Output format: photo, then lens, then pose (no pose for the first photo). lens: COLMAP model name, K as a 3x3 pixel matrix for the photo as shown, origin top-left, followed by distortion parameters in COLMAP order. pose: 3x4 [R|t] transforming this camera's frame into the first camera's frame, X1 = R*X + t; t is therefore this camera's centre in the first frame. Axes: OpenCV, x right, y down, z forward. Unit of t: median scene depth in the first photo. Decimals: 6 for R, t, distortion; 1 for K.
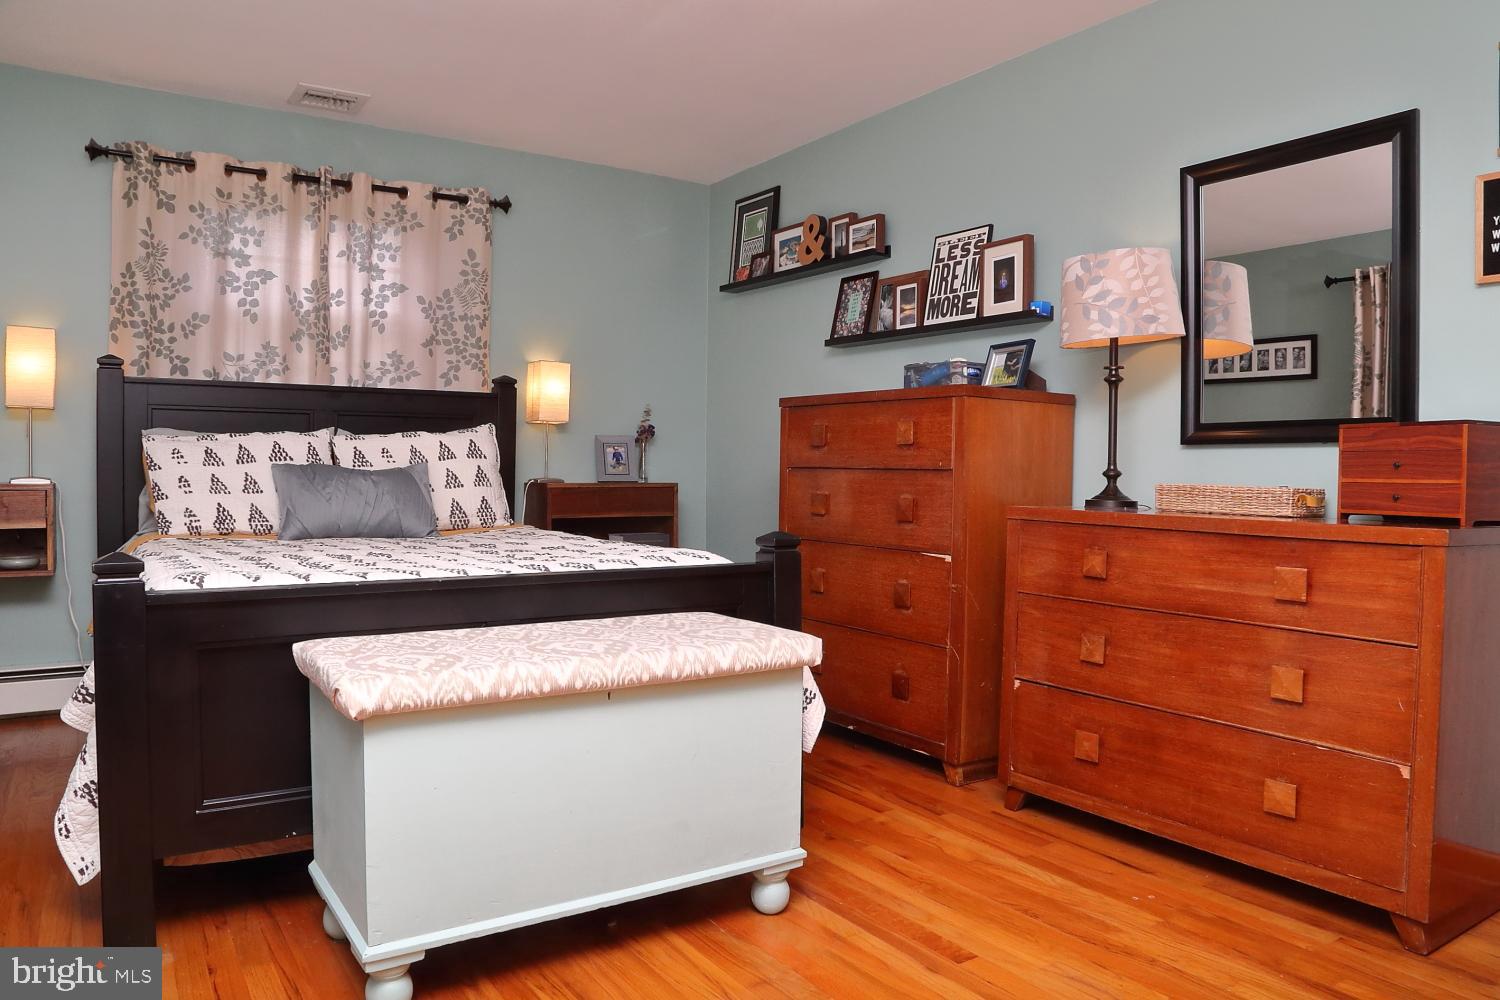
lens RADIAL K [[1028.3, 0, 761.1], [0, 1028.3, 491.7], [0, 0, 1]] dist [-0.090884, 0.026838]
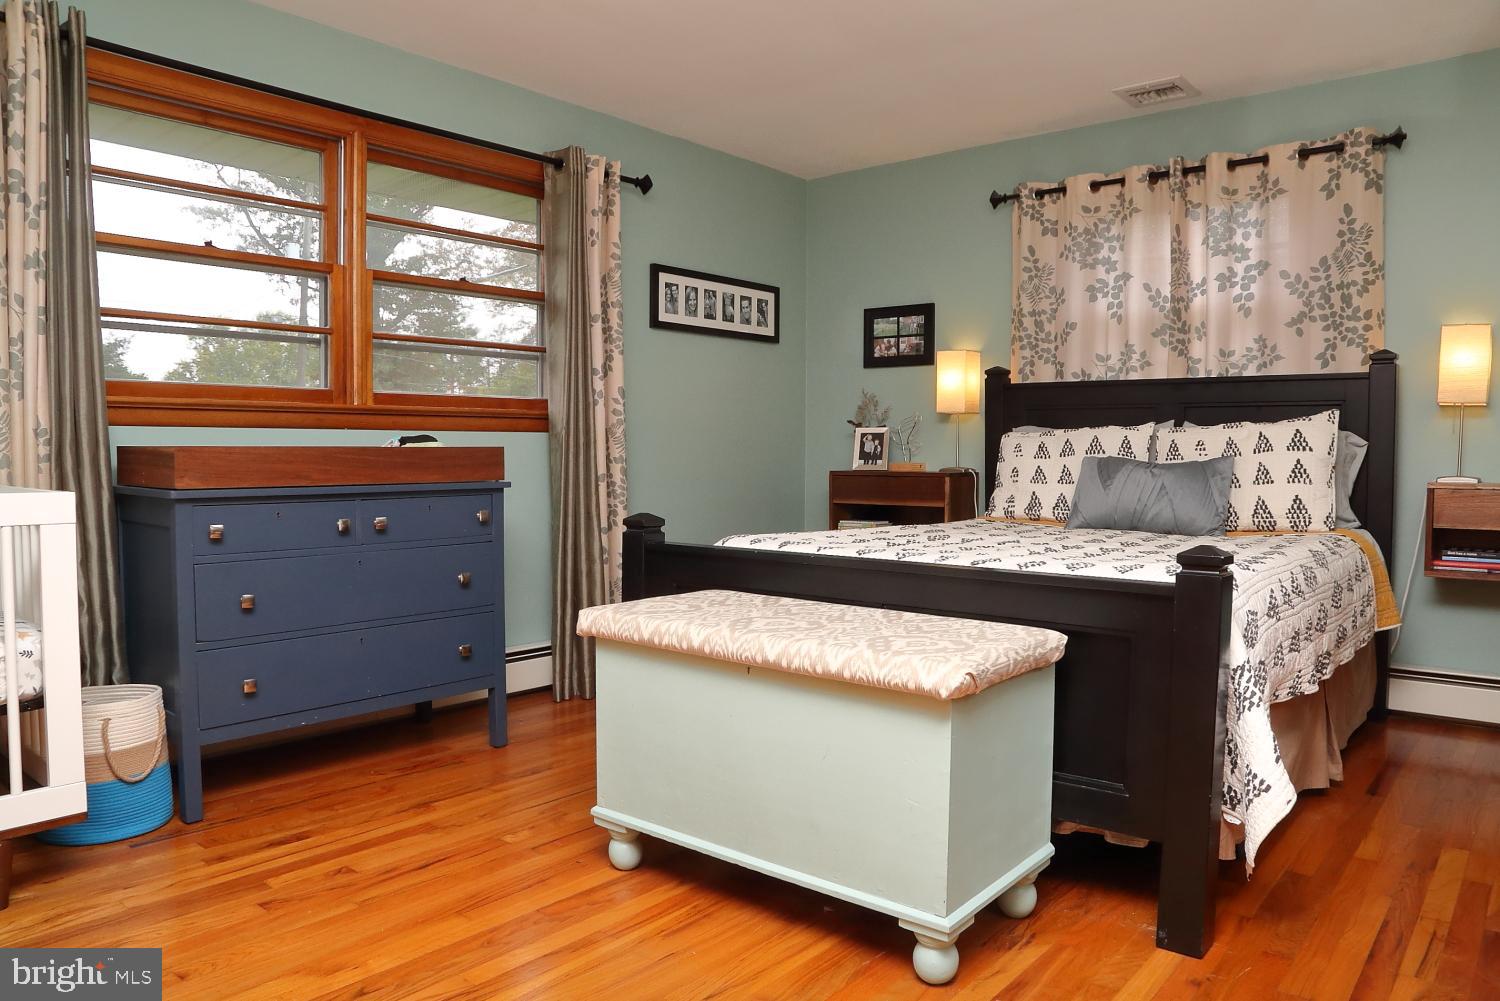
lens RADIAL K [[1028.3, 0, 761.7], [0, 1028.3, 504.4], [0, 0, 1]] dist [-0.090884, 0.026838]
pose [[0.285203, 0.046447, -0.957341, 0.417114], [-0.021433, 0.998884, 0.042078, -0.013960], [0.958227, 0.008518, 0.285880, 0.325738]]
